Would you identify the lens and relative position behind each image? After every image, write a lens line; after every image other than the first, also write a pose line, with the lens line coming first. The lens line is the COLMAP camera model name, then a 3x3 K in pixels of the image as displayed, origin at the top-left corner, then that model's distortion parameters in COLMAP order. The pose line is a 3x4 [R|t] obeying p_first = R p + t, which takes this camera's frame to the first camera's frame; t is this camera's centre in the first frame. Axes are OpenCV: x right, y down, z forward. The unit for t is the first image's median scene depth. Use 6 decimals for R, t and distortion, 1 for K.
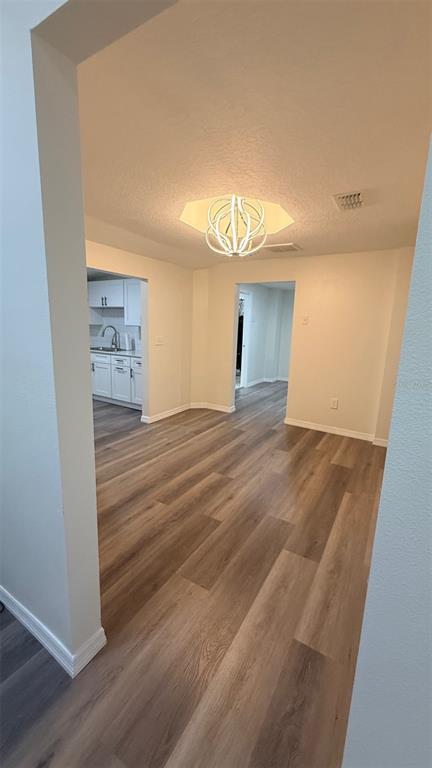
lens RADIAL K [[306.9, 0, 215.2], [0, 306.9, 380.9], [0, 0, 1]] dist [0.001643, 0.000246]
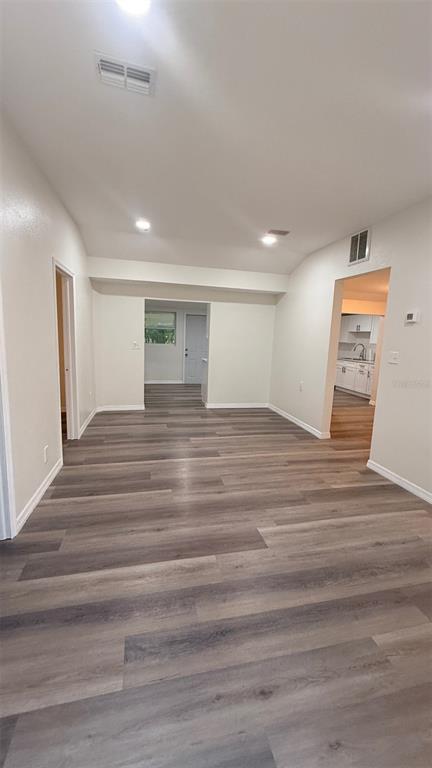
lens RADIAL K [[306.9, 0, 215.2], [0, 306.9, 380.9], [0, 0, 1]] dist [0.001643, 0.000246]
pose [[0.692243, 0.097397, -0.715061, 0.267715], [-0.142852, 0.989738, -0.003483, 0.109575], [0.707384, 0.104559, 0.699053, -0.551542]]
